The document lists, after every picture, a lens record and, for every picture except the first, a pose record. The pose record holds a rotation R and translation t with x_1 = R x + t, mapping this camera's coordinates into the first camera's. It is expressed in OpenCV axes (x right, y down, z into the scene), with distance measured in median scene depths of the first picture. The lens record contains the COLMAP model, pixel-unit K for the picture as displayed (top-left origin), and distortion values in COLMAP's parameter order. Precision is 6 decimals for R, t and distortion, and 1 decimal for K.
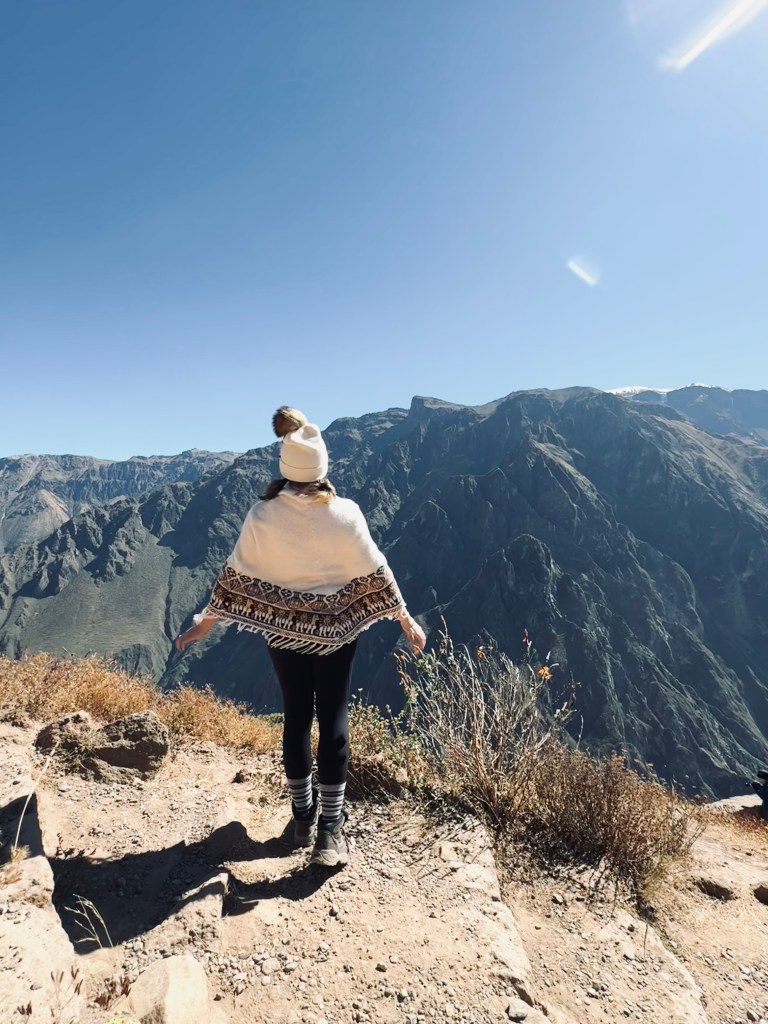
lens RADIAL K [[540.6, 0, 399.4], [0, 540.6, 506.4], [0, 0, 1]] dist [0.014065, -0.000236]
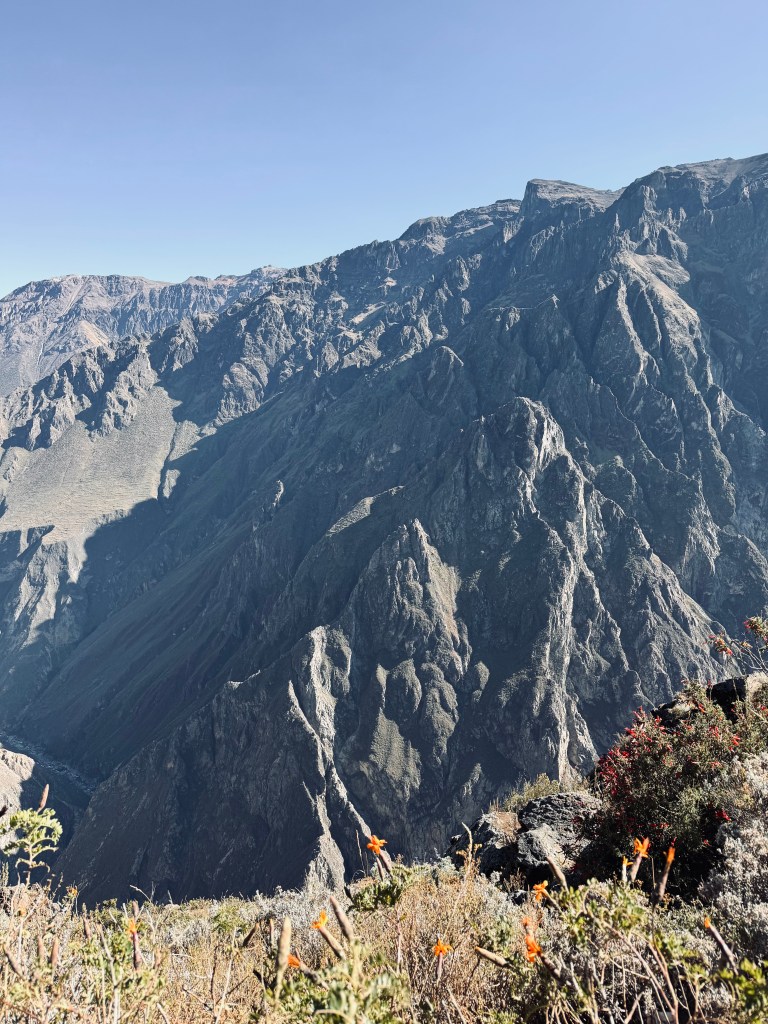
lens RADIAL K [[759.6, 0, 384.0], [0, 759.6, 512.0], [0, 0, 1]] dist [0.041084, -0.007308]
pose [[0.957299, 0.078281, -0.278301, 0.193444], [-0.017719, 0.976721, 0.213782, -0.006407], [0.288557, -0.199722, 0.936400, -0.008642]]
